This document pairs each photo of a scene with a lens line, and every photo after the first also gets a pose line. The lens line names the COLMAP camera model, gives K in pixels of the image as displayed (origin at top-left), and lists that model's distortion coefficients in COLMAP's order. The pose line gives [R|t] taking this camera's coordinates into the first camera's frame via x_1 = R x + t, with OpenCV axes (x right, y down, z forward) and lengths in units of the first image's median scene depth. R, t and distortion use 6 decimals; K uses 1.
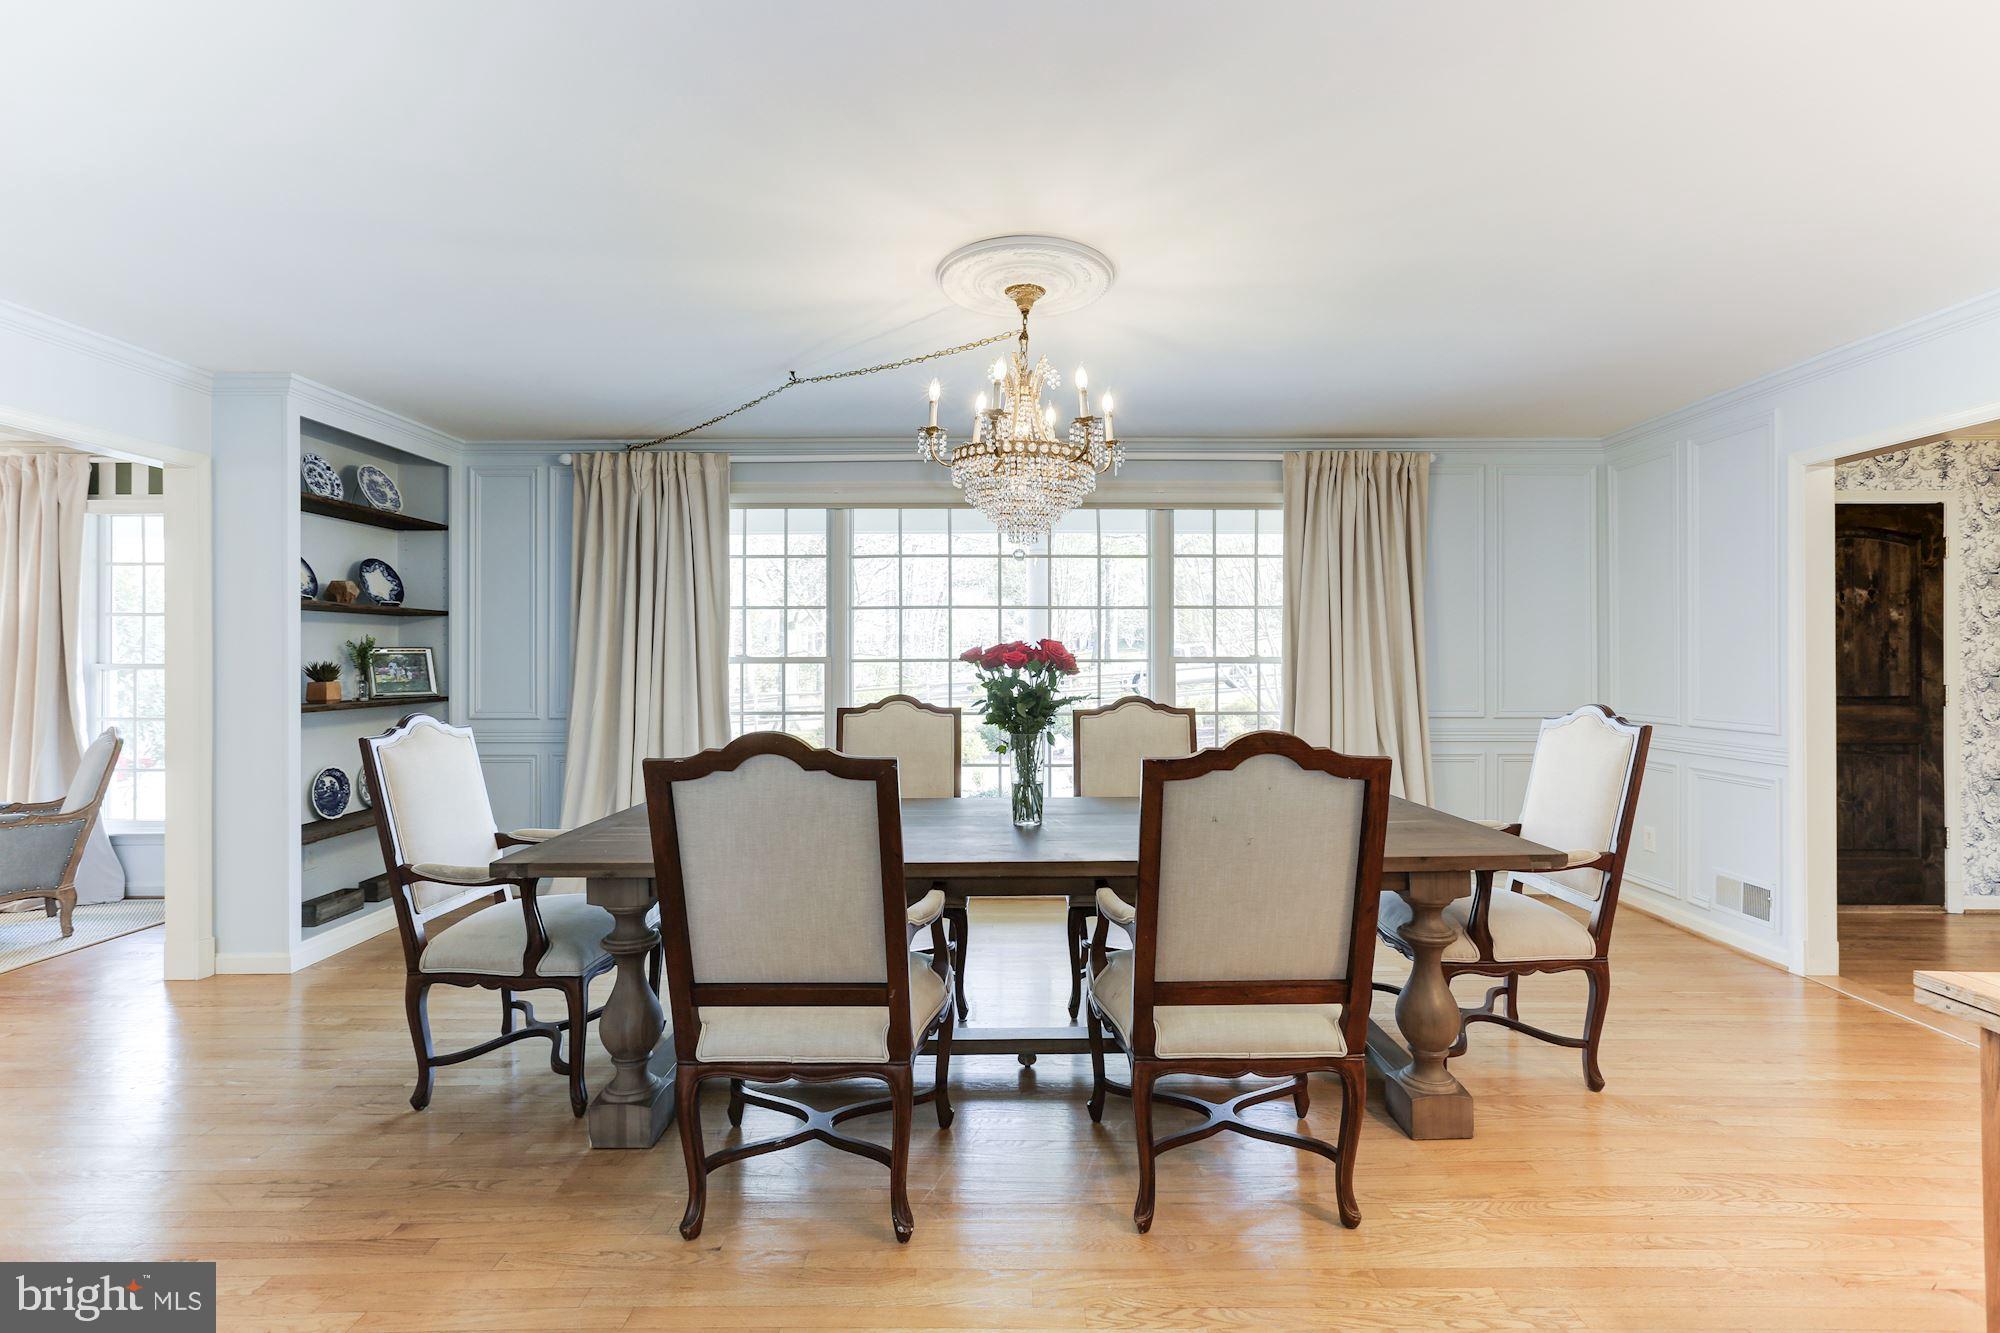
lens RADIAL K [[919.5, 0, 1000.7], [0, 919.5, 660.0], [0, 0, 1]] dist [0.000924, 0.000053]
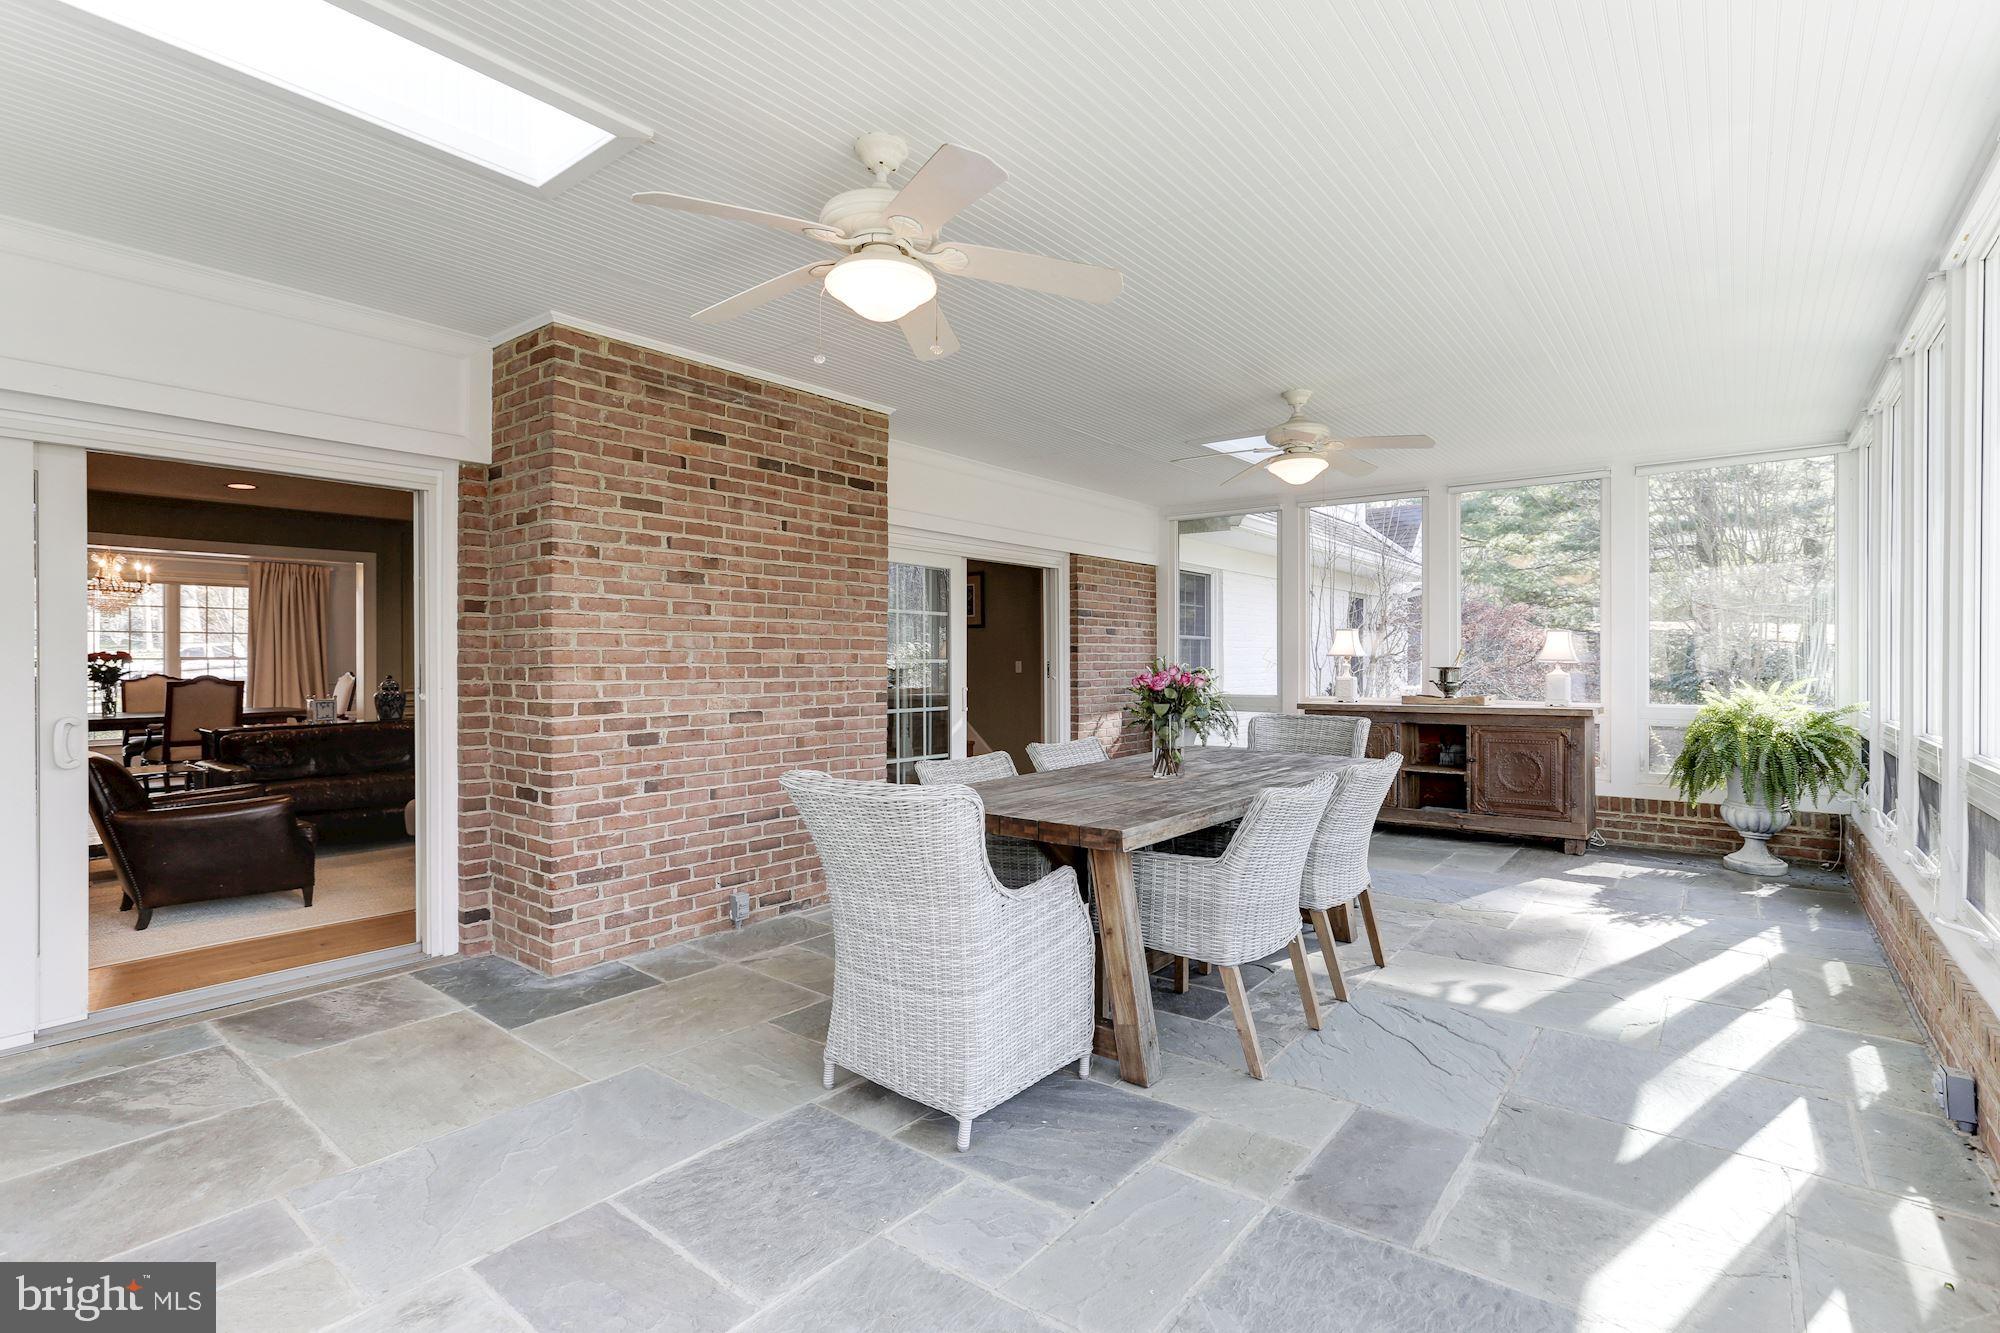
lens RADIAL K [[919.5, 0, 1001.8], [0, 919.5, 660.7], [0, 0, 1]] dist [0.000924, 0.000053]
pose [[0.622807, 0.003816, 0.782366, -0.490412], [-0.006950, 0.999976, 0.000656, -0.013854], [-0.782345, -0.005846, 0.622818, -3.053365]]
